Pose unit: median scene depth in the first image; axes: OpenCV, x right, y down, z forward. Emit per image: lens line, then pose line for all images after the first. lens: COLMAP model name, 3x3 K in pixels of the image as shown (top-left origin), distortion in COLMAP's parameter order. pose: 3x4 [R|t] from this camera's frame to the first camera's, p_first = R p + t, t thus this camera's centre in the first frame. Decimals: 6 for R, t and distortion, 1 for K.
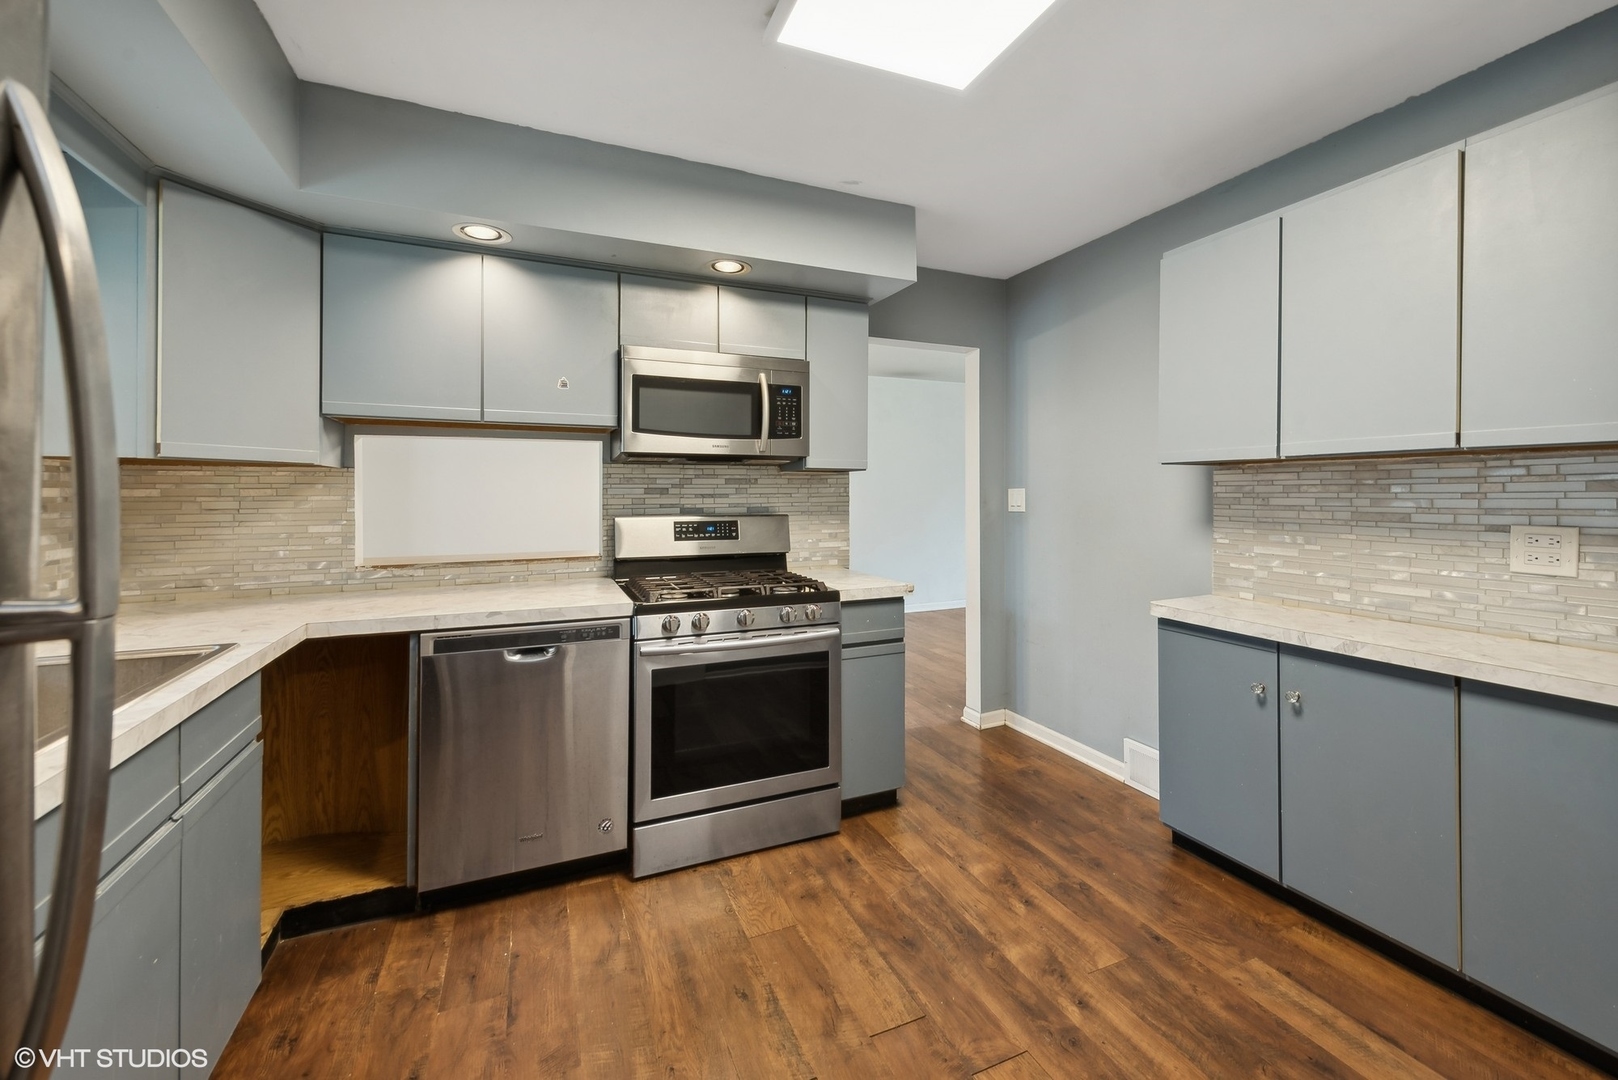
lens RADIAL K [[659.3, 0, 826.1], [0, 659.3, 492.6], [0, 0, 1]] dist [0.000690, -0.000137]
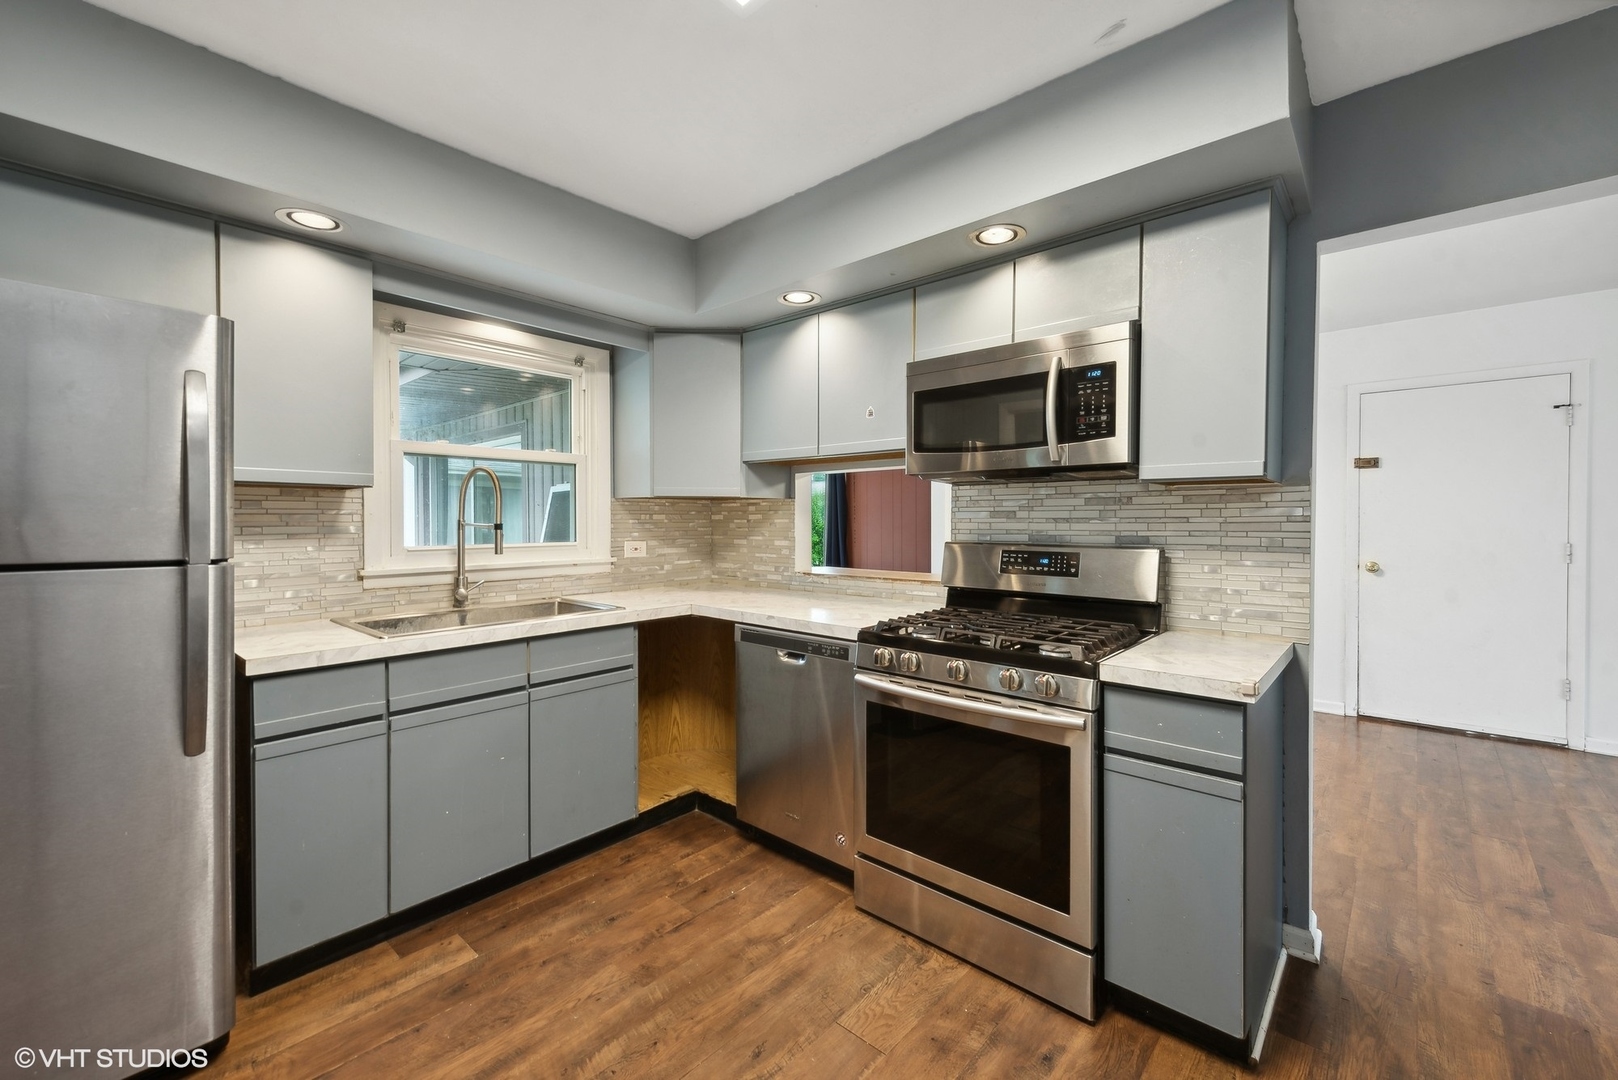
lens RADIAL K [[660.5, 0, 808.4], [0, 660.5, 528.1], [0, 0, 1]] dist [0.003690, -0.000146]
pose [[0.408761, 0.015026, -0.912518, 0.515635], [0.002588, 0.999841, 0.017623, -0.000639], [0.912638, -0.009565, 0.408658, 0.473214]]
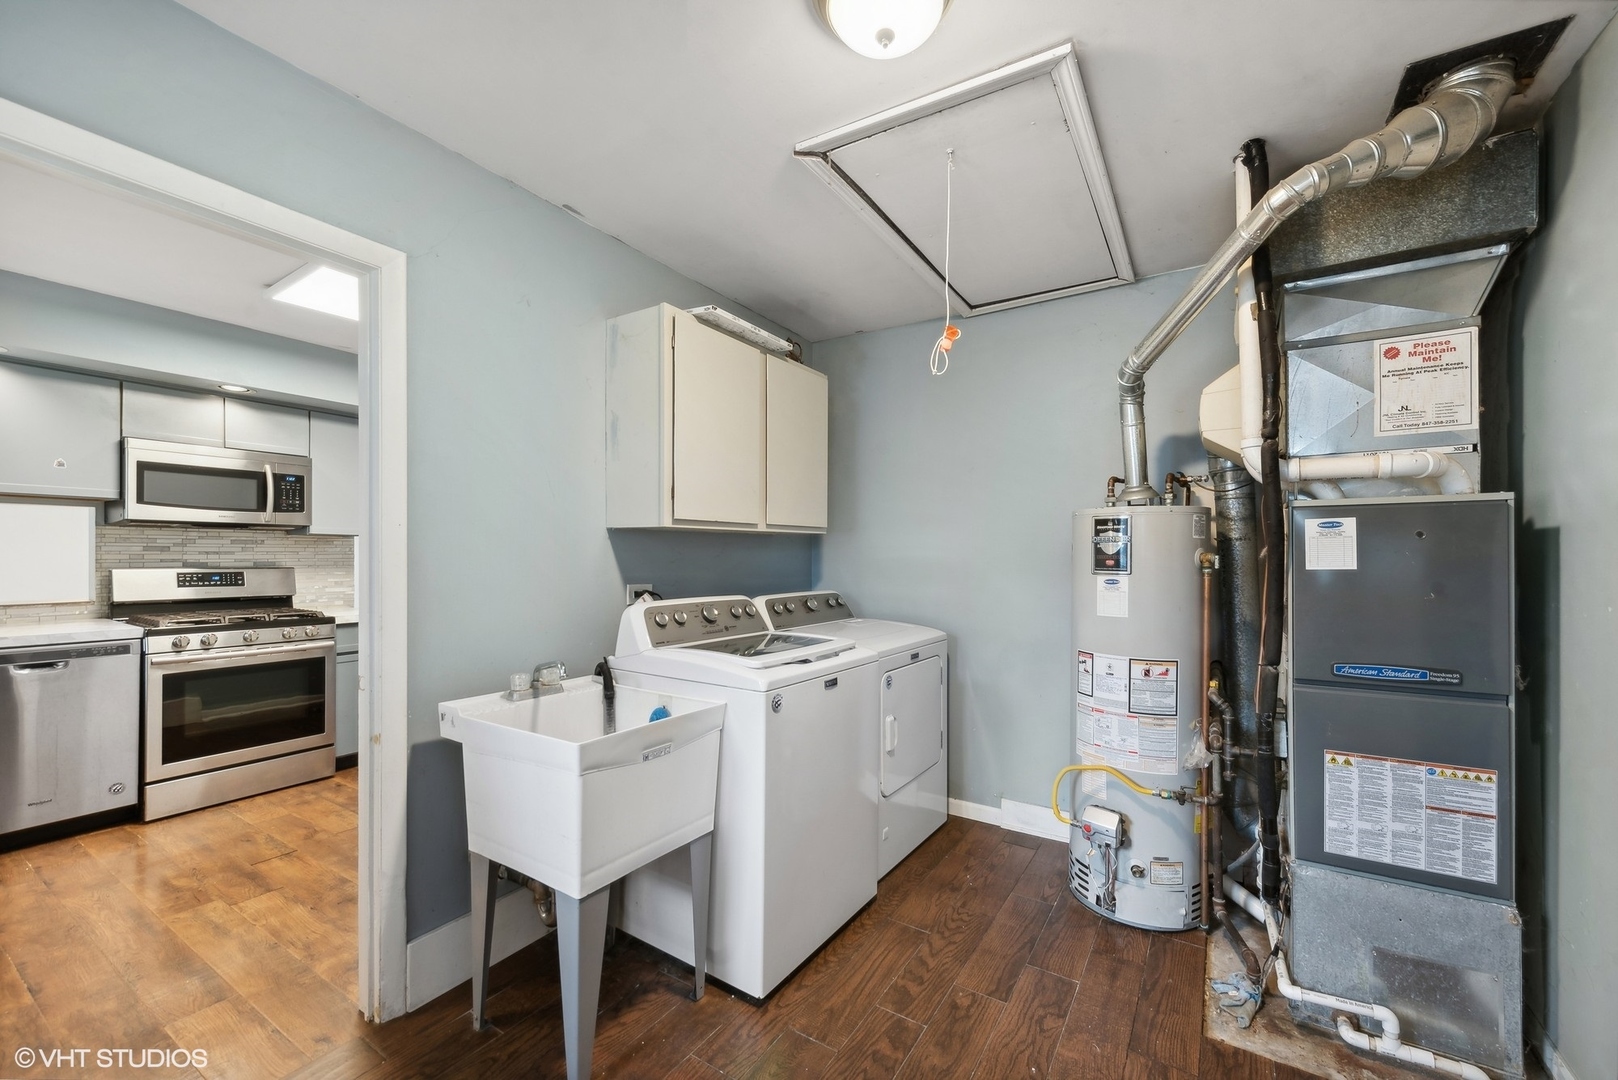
lens RADIAL K [[639.0, 0, 831.6], [0, 639.0, 561.8], [0, 0, 1]] dist [0.000037, -0.000316]
pose [[0.821093, 0.001560, 0.570792, 0.121132], [-0.008949, 0.999909, 0.010140, -0.001372], [-0.570724, -0.013434, 0.821032, -0.855482]]
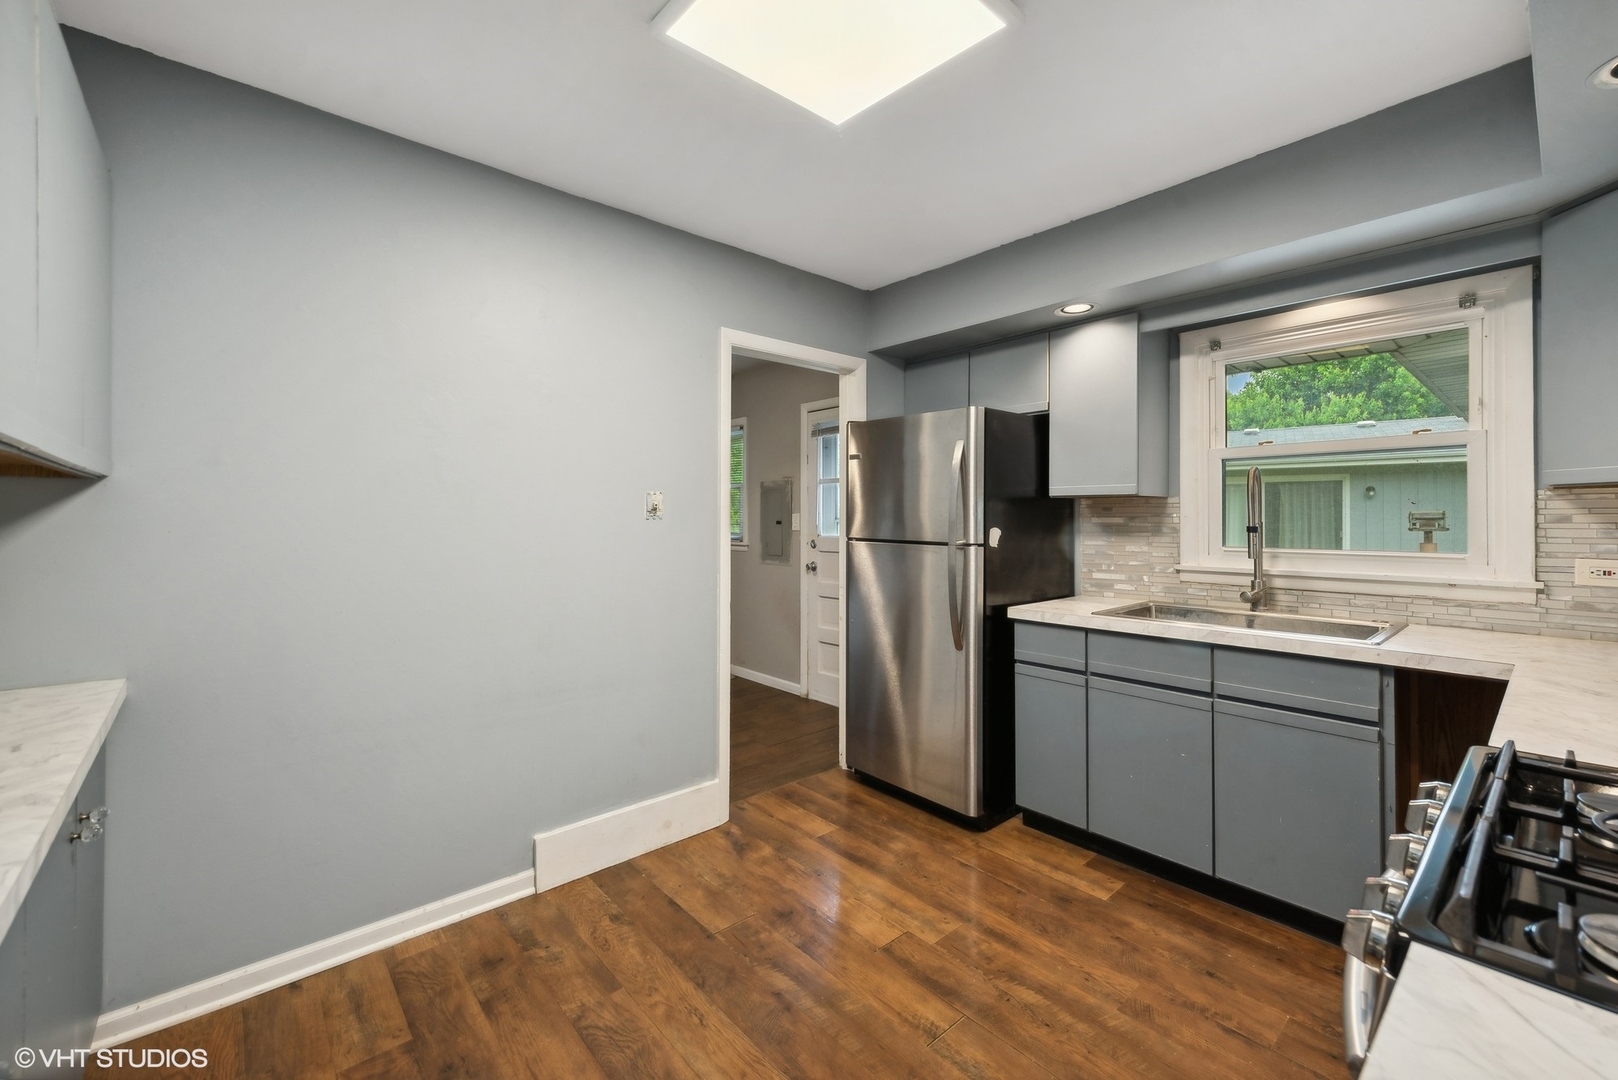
lens RADIAL K [[658.5, 0, 814.2], [0, 658.5, 513.4], [0, 0, 1]] dist [0.001368, -0.000184]
pose [[-0.954747, -0.000538, -0.297417, 0.294808], [0.003136, 0.999925, -0.011875, -0.000290], [0.297401, -0.012270, -0.954674, 1.185115]]
